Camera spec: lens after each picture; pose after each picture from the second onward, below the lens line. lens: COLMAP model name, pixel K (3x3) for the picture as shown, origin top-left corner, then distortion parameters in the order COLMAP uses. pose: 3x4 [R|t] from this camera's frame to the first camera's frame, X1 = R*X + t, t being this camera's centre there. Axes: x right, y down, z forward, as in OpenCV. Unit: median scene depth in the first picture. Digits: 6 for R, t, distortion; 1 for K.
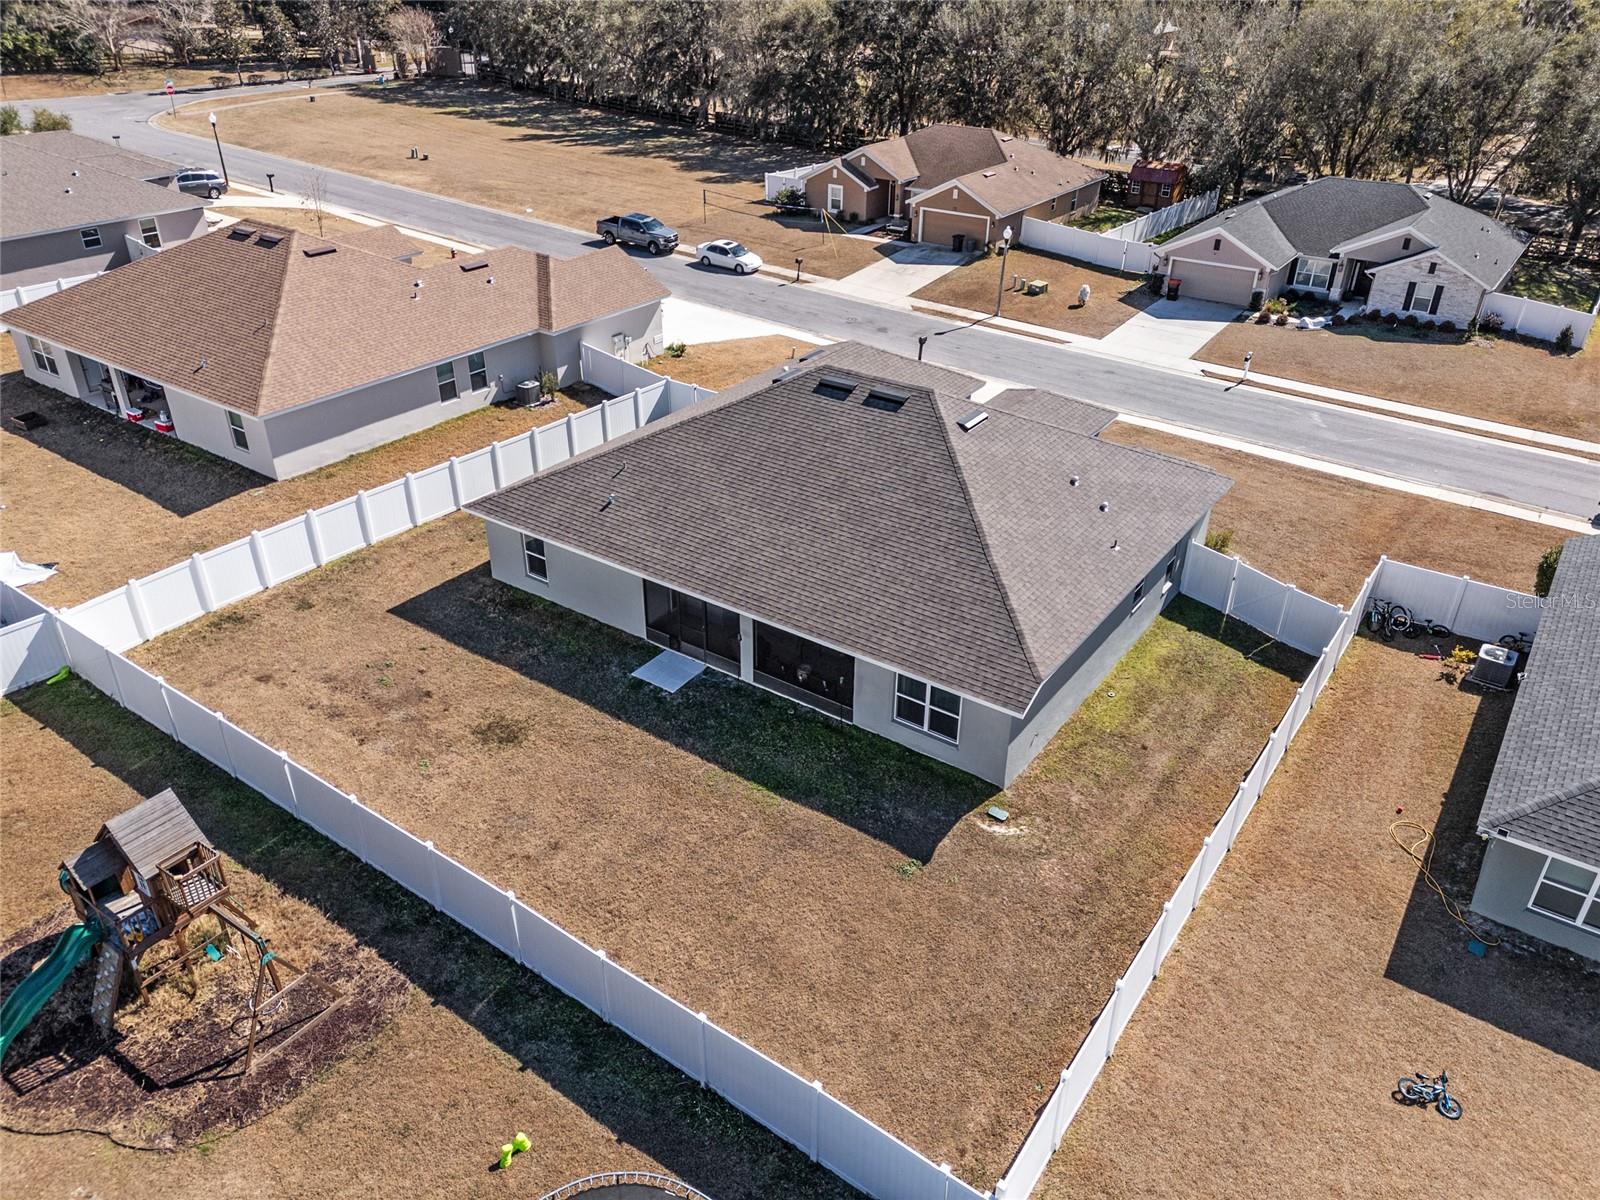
lens RADIAL K [[1135.0, 0, 800.0], [0, 1135.0, 600.0], [0, 0, 1]] dist [0.085817, -0.098080]
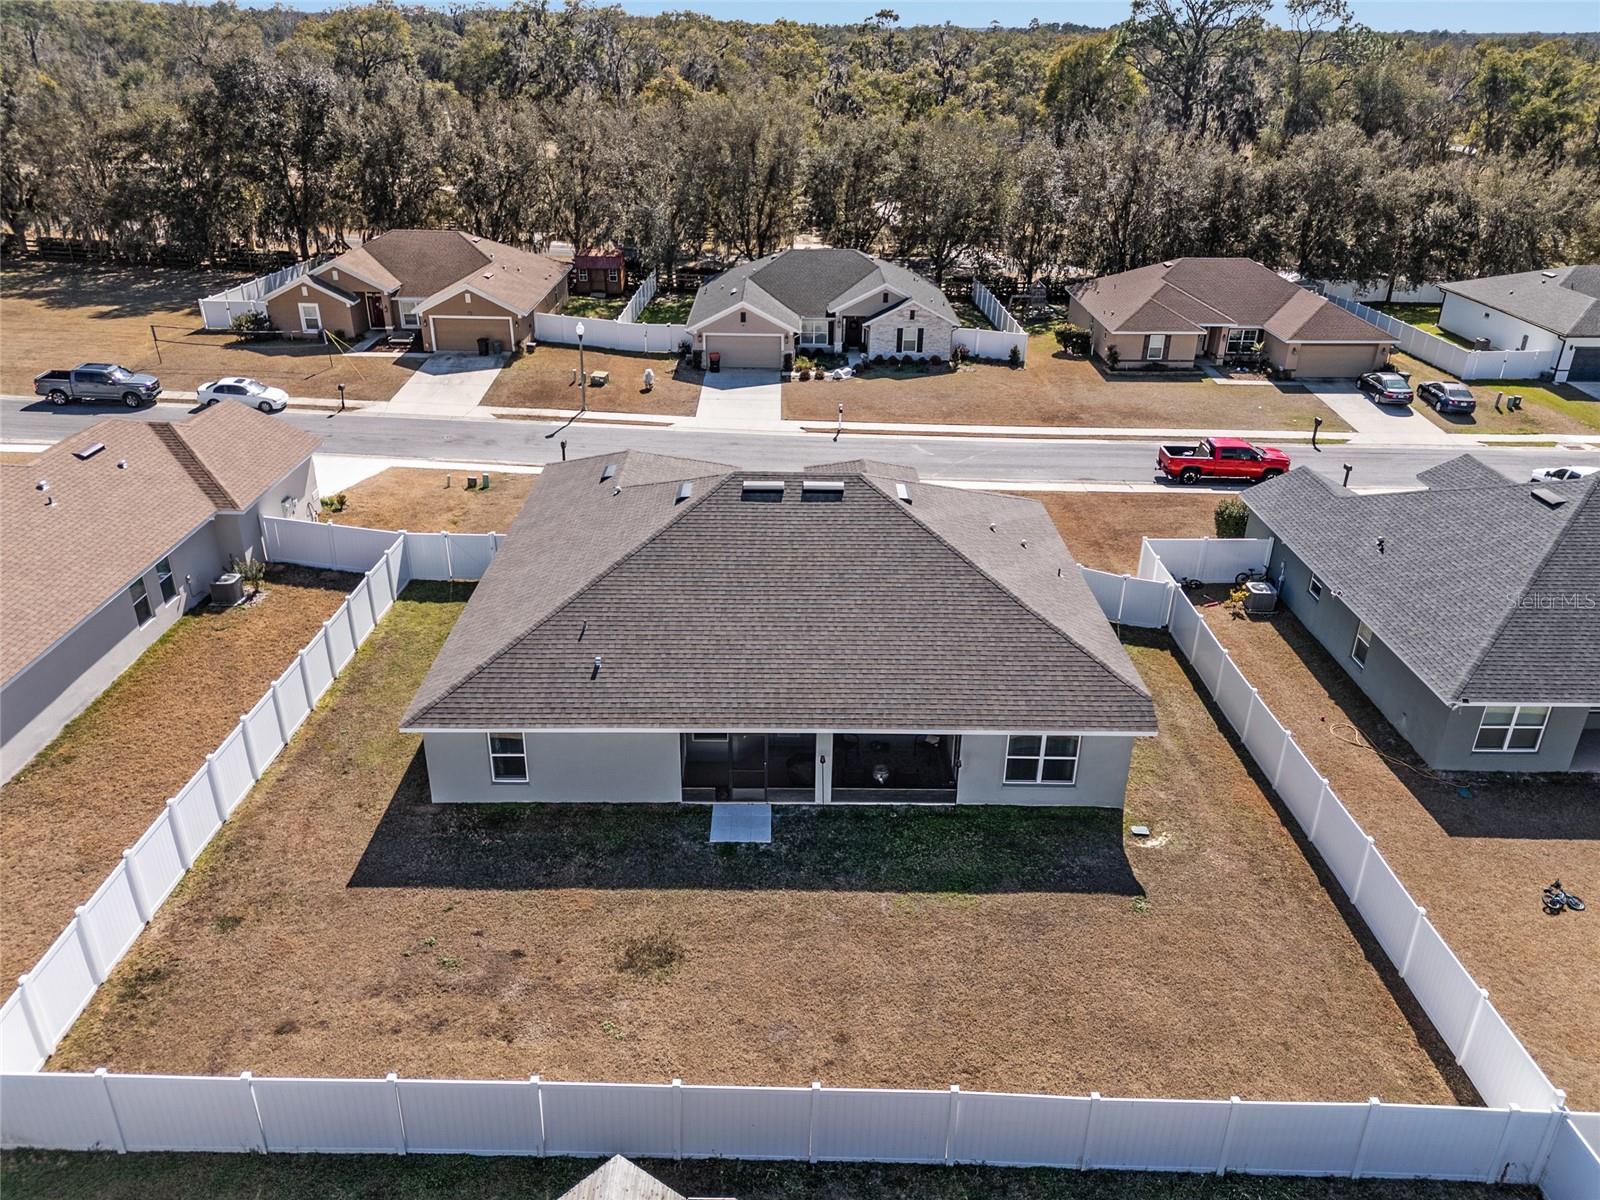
lens RADIAL K [[1141.9, 0, 800.0], [0, 1141.9, 600.0], [0, 0, 1]] dist [0.082671, -0.075833]
pose [[0.819290, -0.249711, 0.516148, -0.258981], [0.285757, 0.958250, 0.010012, -0.053529], [-0.497099, 0.139290, 0.856441, 0.086453]]
